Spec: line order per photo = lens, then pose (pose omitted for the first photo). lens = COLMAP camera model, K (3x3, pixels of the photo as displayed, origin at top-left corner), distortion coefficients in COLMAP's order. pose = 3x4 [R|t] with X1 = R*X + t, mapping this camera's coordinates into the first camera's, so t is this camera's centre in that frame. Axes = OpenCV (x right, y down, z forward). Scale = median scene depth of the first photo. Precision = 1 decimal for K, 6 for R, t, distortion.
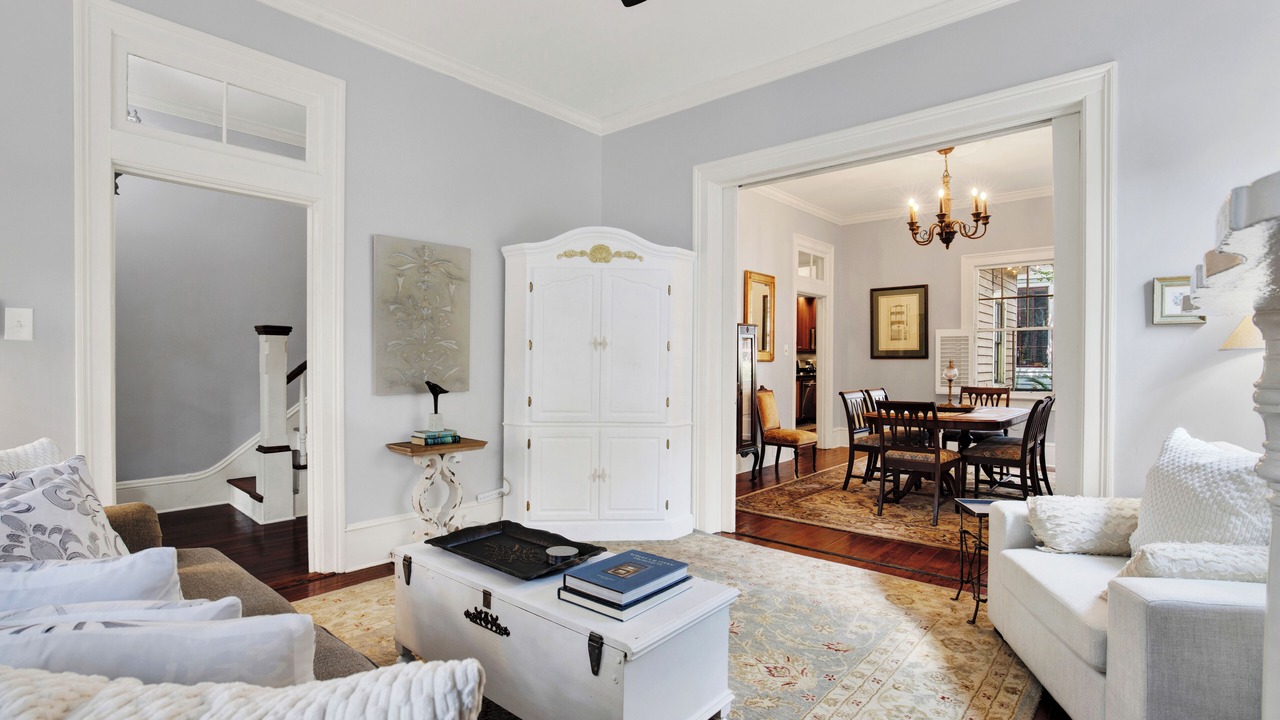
lens RADIAL K [[609.7, 0, 645.9], [0, 609.7, 358.2], [0, 0, 1]] dist [-0.027574, 0.004131]
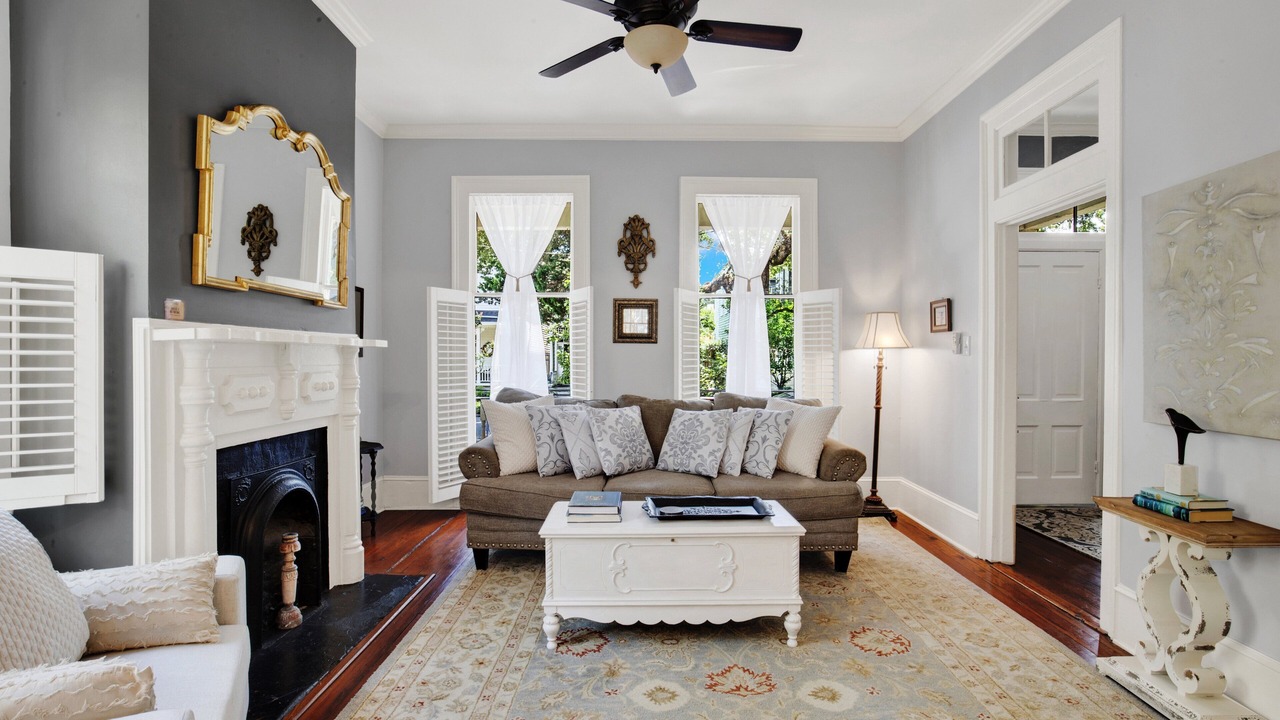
lens RADIAL K [[609.7, 0, 651.7], [0, 609.7, 361.0], [0, 0, 1]] dist [-0.027574, 0.004131]
pose [[-0.751238, -0.001223, -0.660030, 0.440852], [-0.003395, 0.999992, 0.002012, -0.010090], [0.660022, 0.003752, -0.751237, 1.114671]]
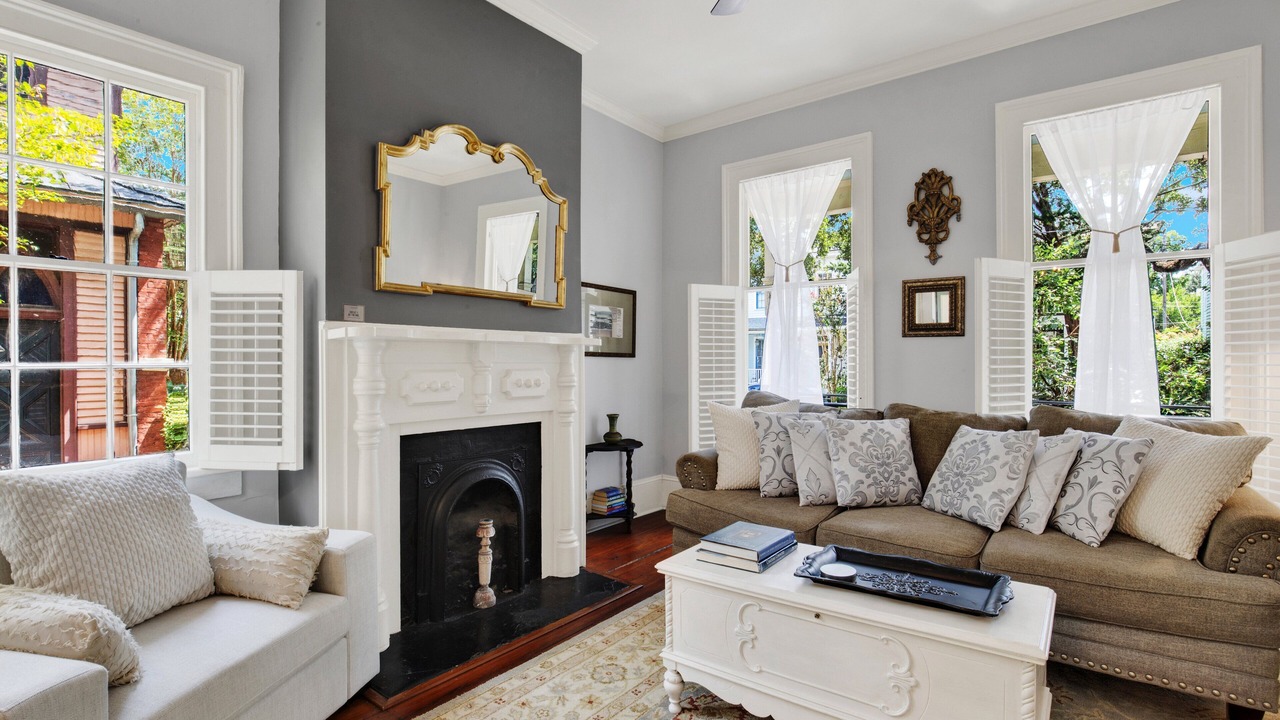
lens RADIAL K [[609.7, 0, 642.5], [0, 609.7, 361.5], [0, 0, 1]] dist [-0.027574, 0.004131]
pose [[-0.998841, -0.001237, -0.048117, 0.112544], [-0.001044, 0.999991, -0.004038, 0.000300], [0.048121, -0.003983, -0.998834, 1.074141]]
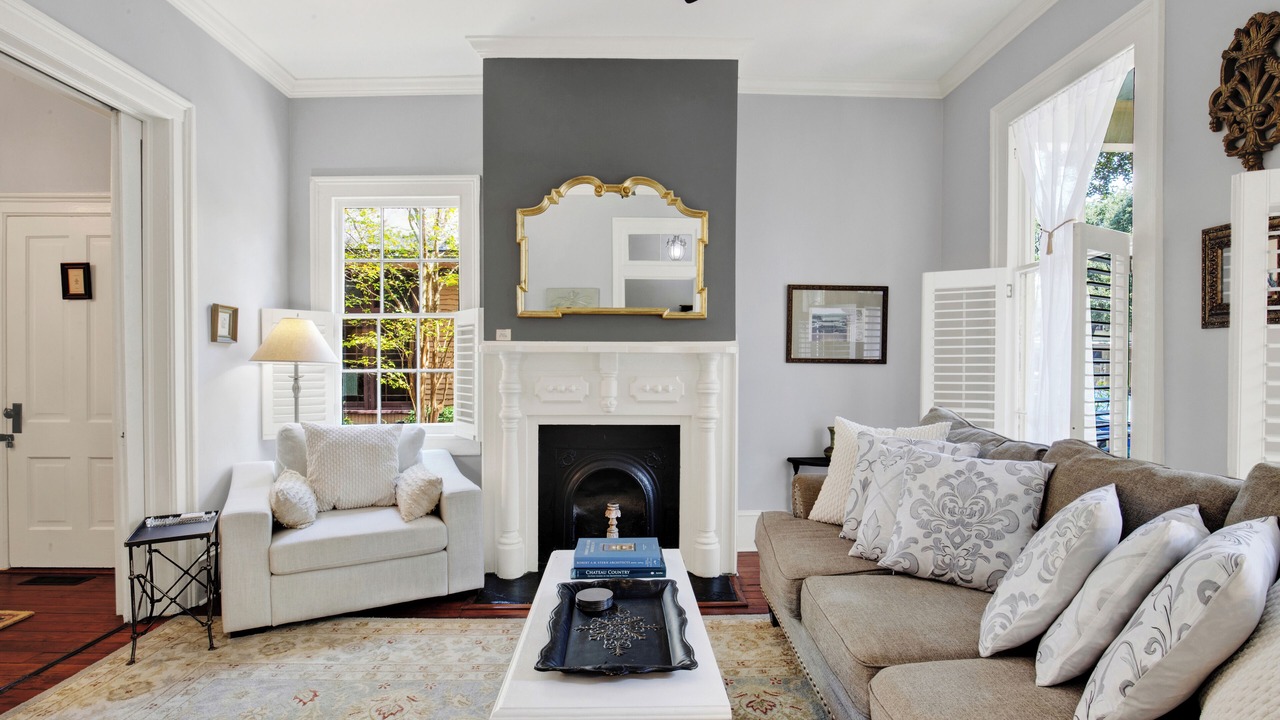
lens RADIAL K [[609.7, 0, 645.1], [0, 609.7, 373.3], [0, 0, 1]] dist [-0.027574, 0.004131]
pose [[-0.664588, -0.010167, 0.747141, -0.470446], [-0.003715, 0.999940, 0.010302, -0.006275], [-0.747201, 0.004071, -0.664586, 0.852519]]
